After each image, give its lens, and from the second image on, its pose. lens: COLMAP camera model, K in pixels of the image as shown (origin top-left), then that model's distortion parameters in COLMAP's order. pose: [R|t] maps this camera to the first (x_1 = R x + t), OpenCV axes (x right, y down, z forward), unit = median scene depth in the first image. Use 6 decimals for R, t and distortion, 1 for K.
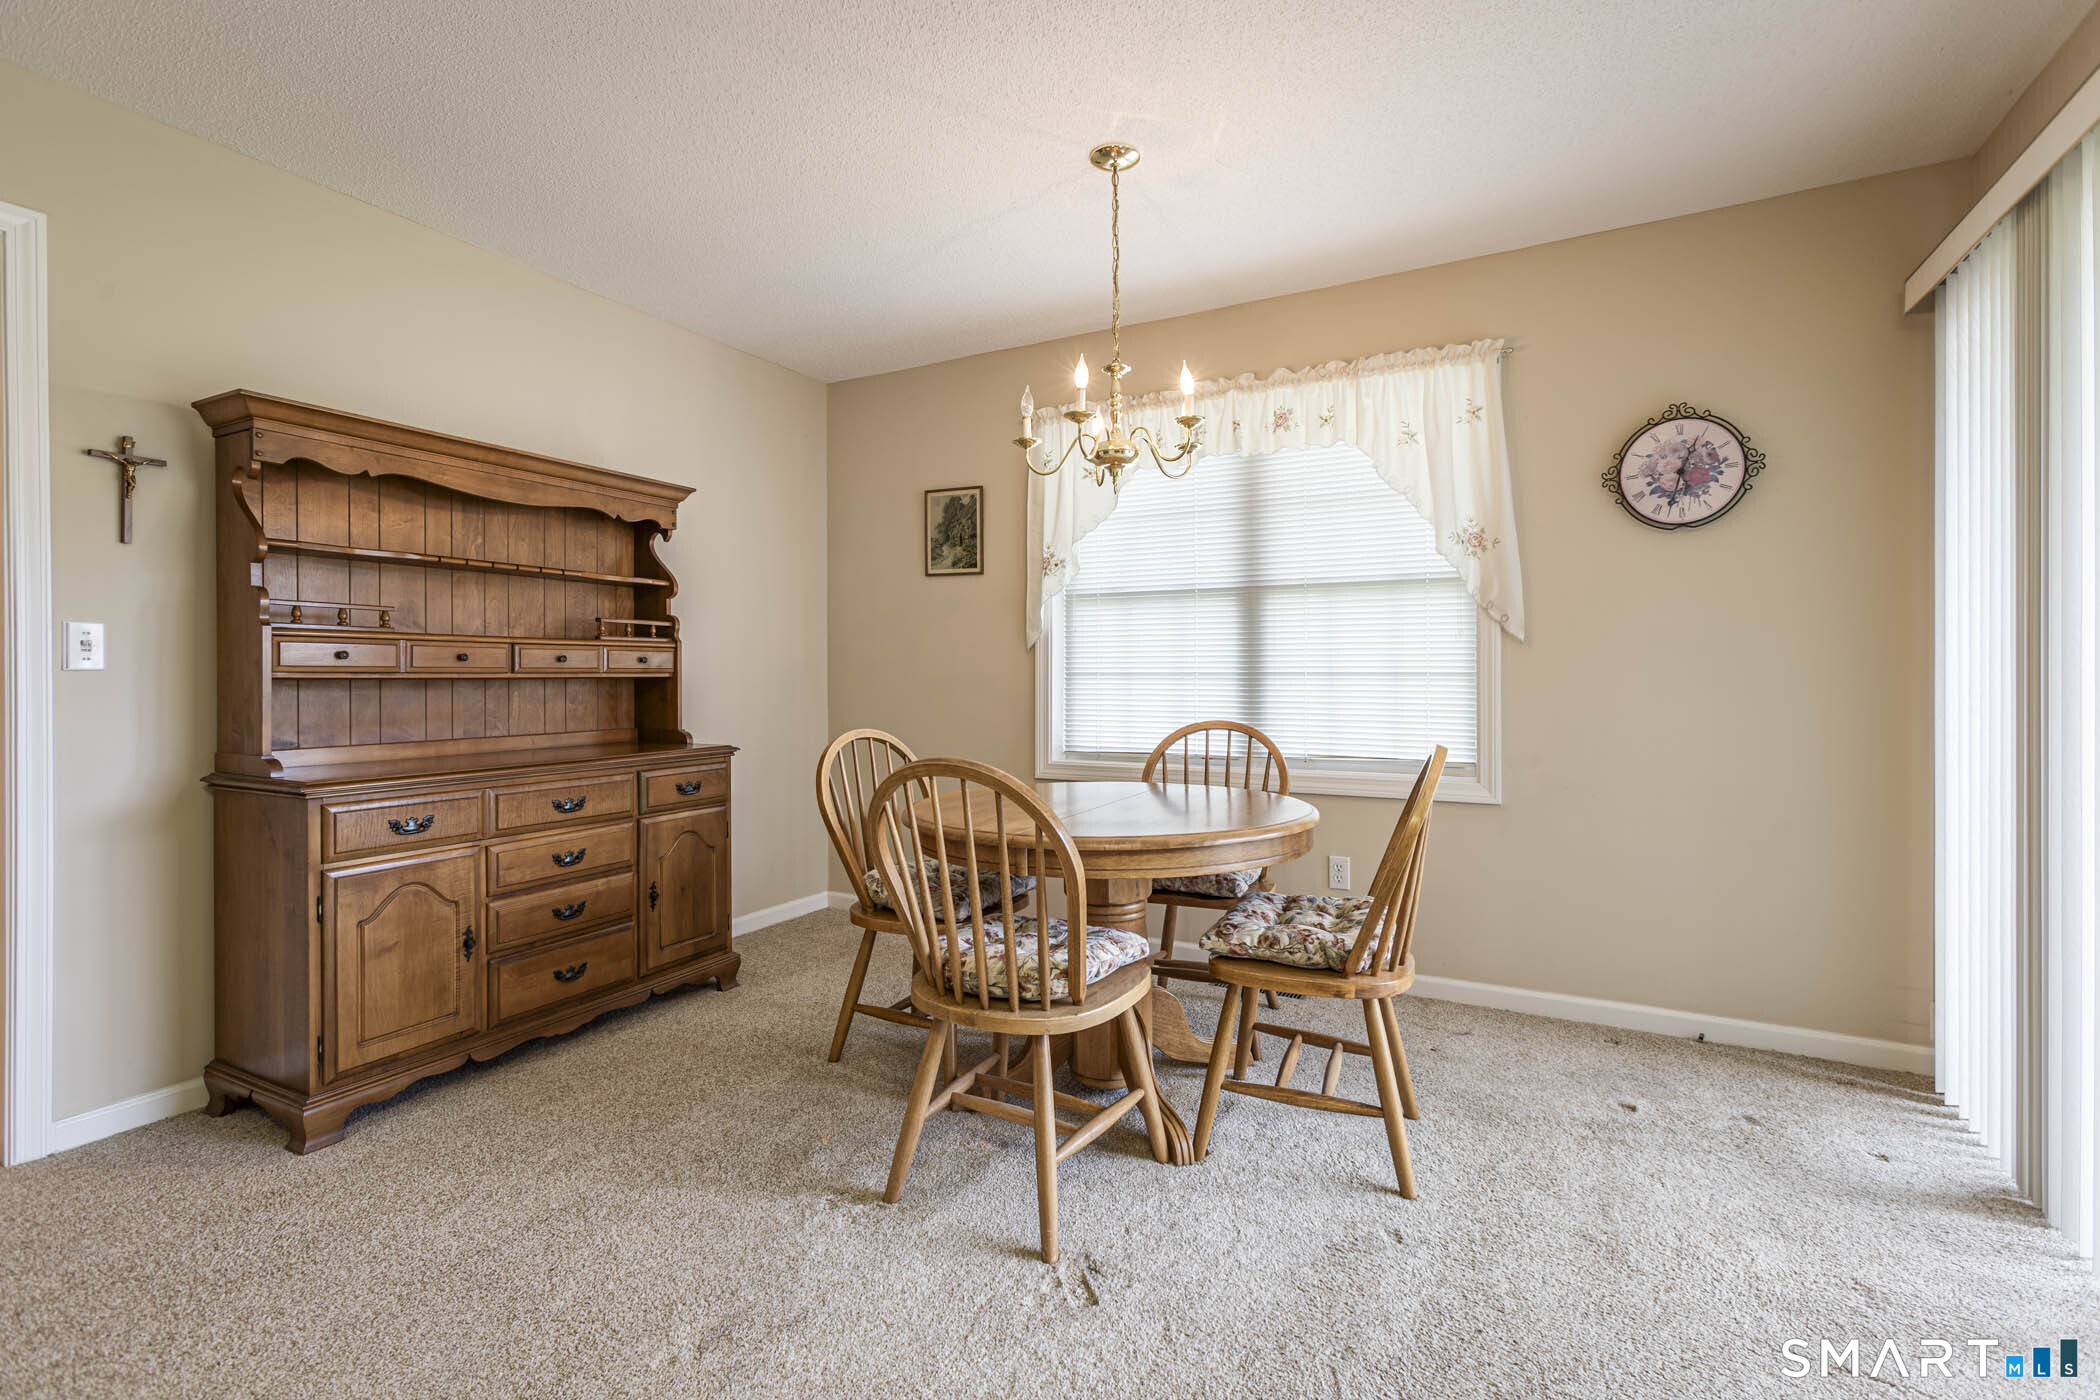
lens RADIAL K [[962.8, 0, 1035.3], [0, 962.8, 683.3], [0, 0, 1]] dist [-0.014919, 0.011950]
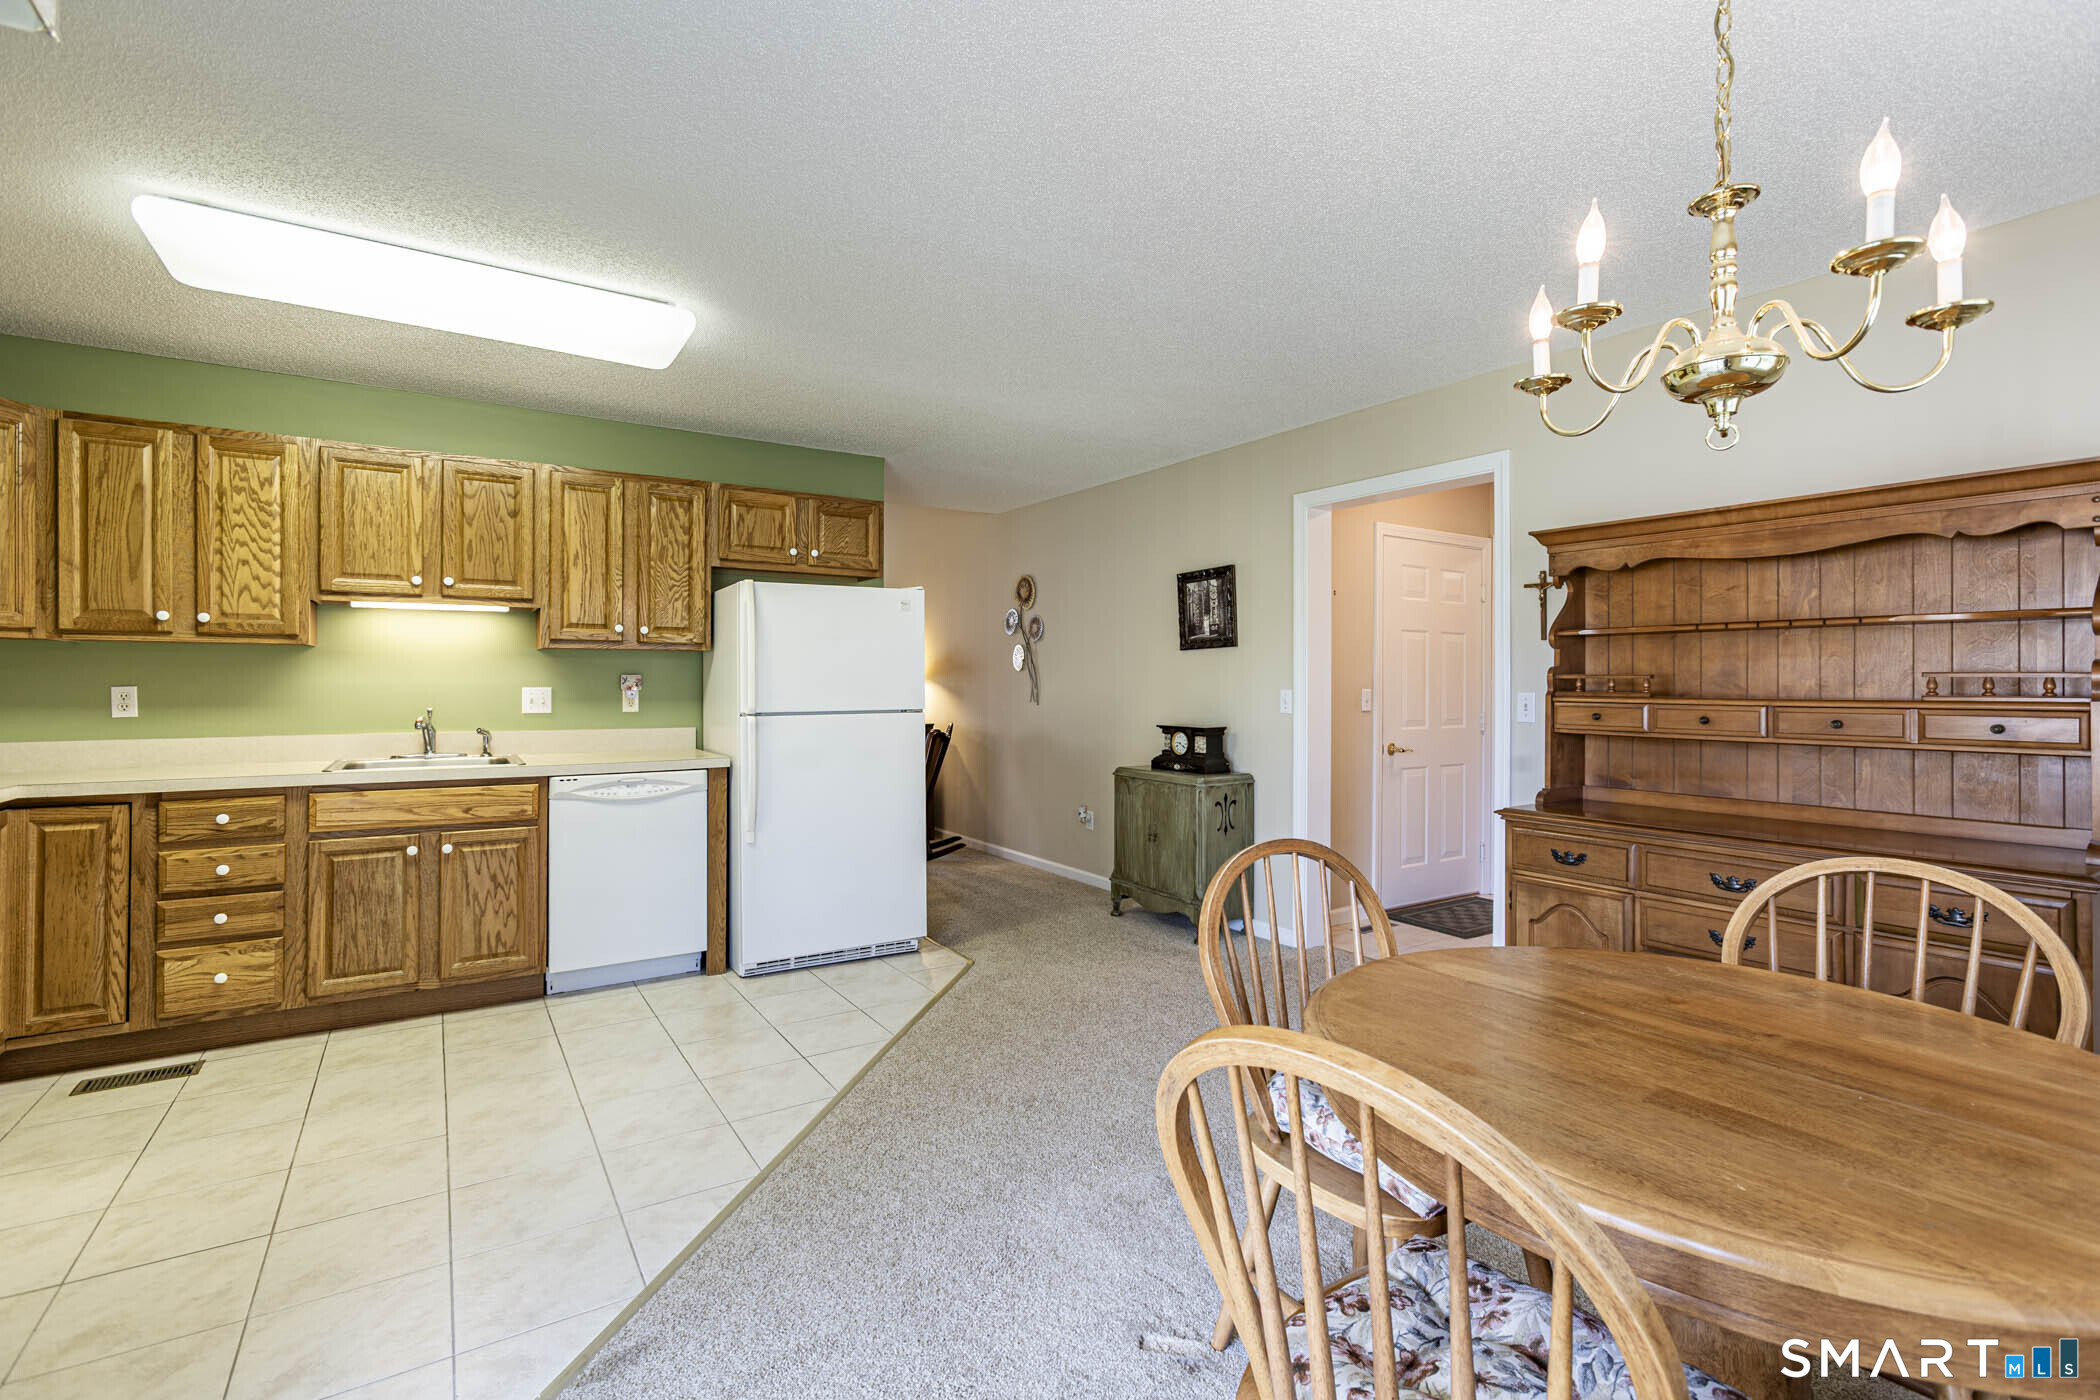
lens RADIAL K [[962.8, 0, 1052.2], [0, 962.8, 681.6], [0, 0, 1]] dist [-0.014919, 0.011950]
pose [[-0.452545, -0.004540, -0.891730, 0.567548], [-0.011970, 0.999928, 0.000983, -0.053312], [0.891661, 0.011119, -0.452567, 0.737542]]
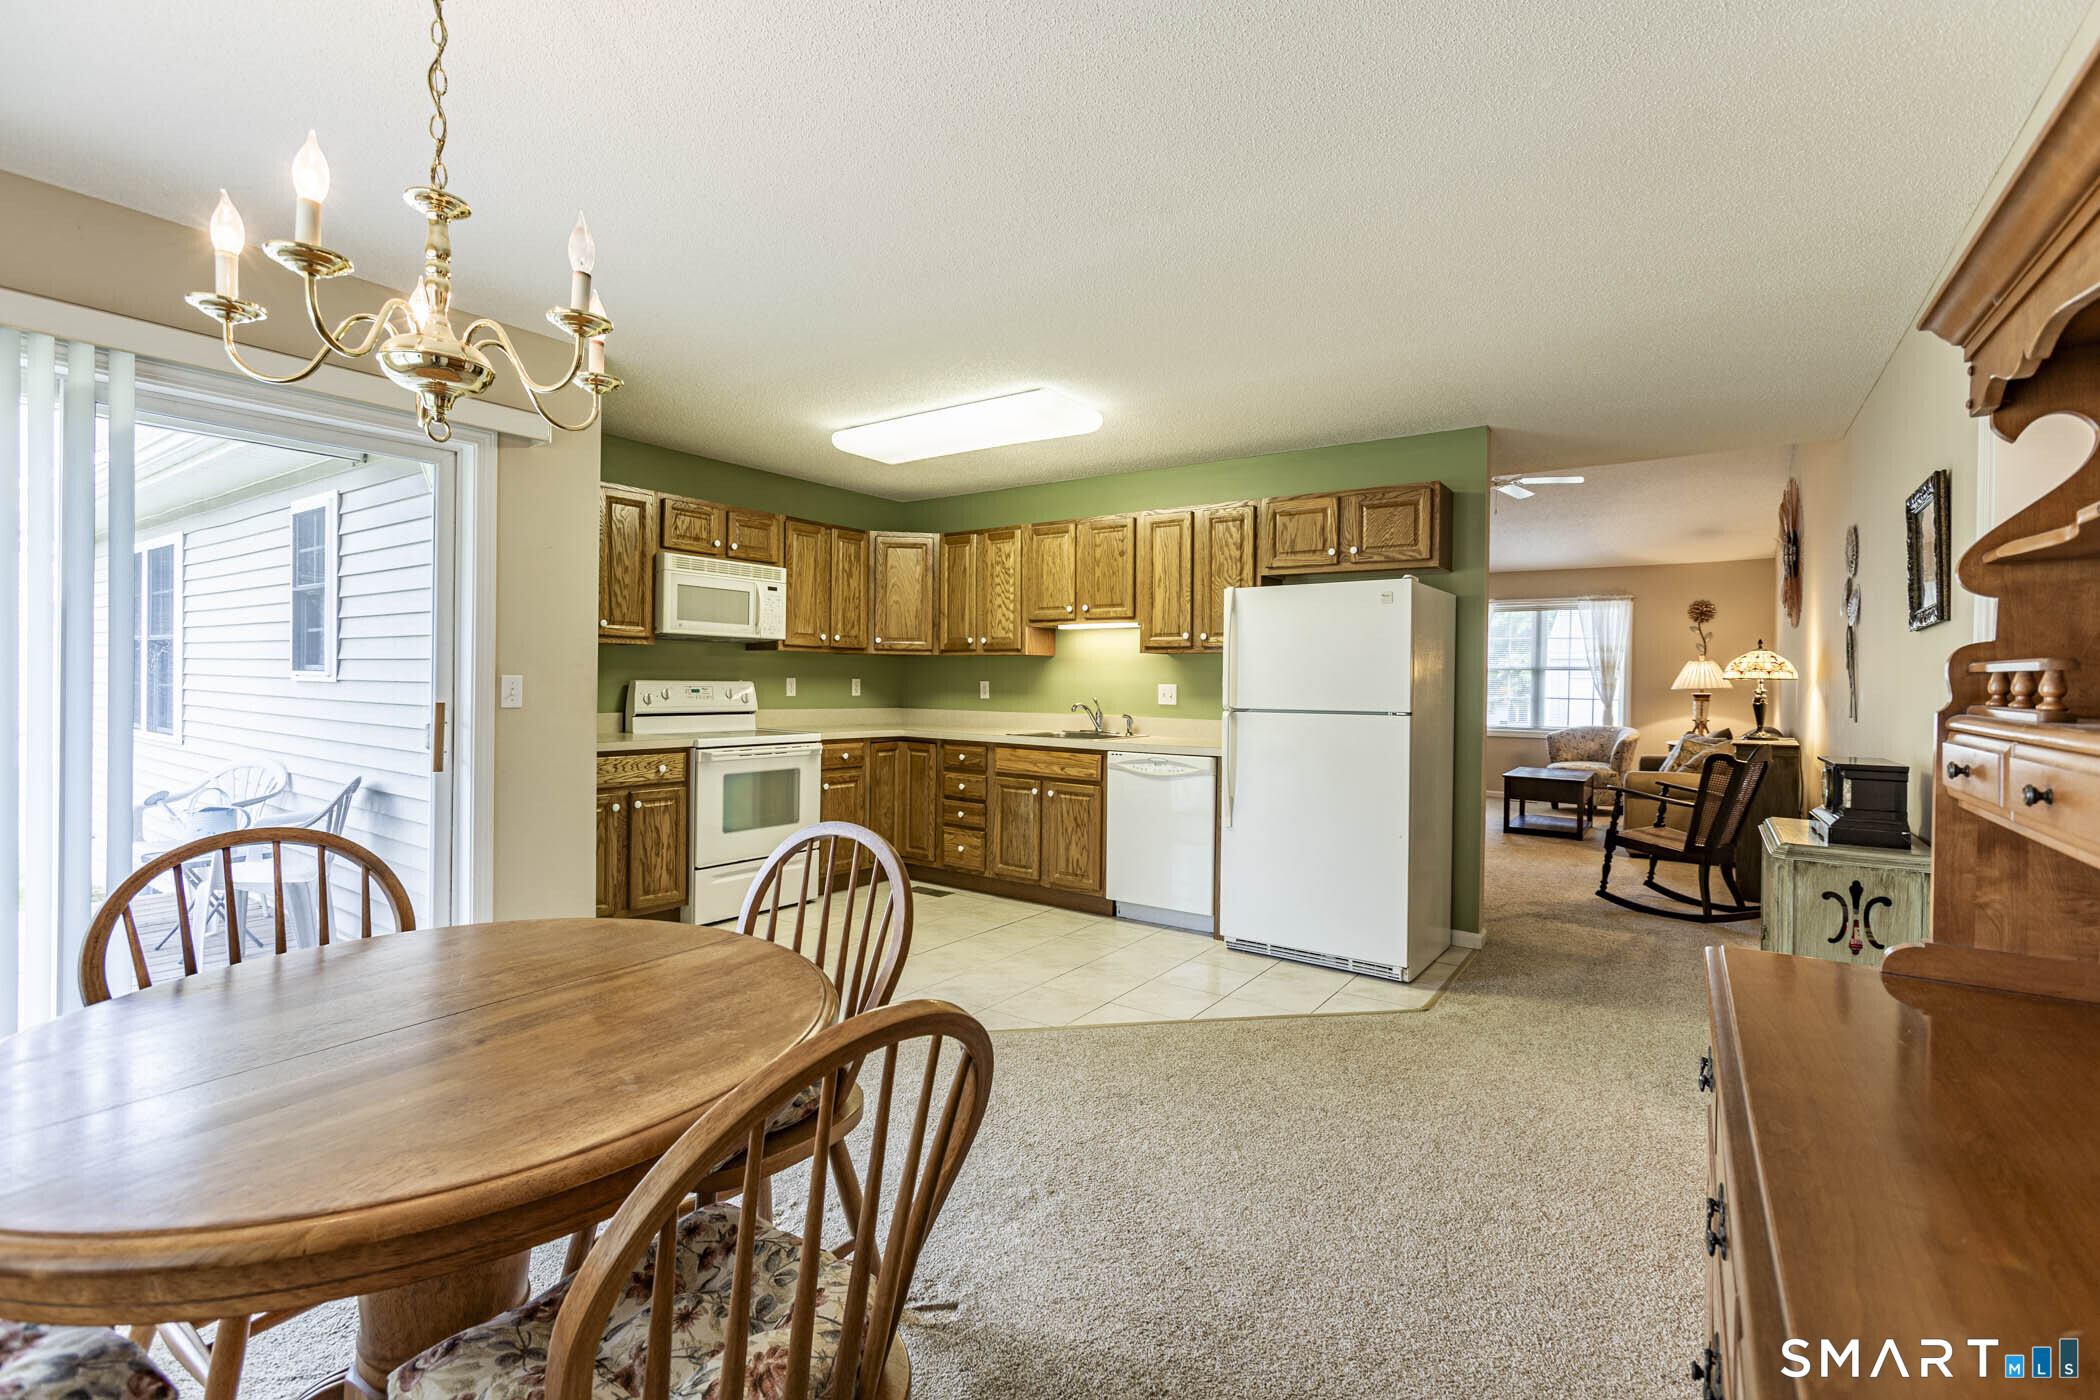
lens RADIAL K [[962.8, 0, 1043.6], [0, 962.8, 689.7], [0, 0, 1]] dist [-0.014919, 0.011950]
pose [[-0.993711, -0.015071, 0.110955, -0.295298], [-0.012754, 0.999686, 0.021564, -0.059929], [-0.111245, 0.020013, -0.993591, 1.238577]]
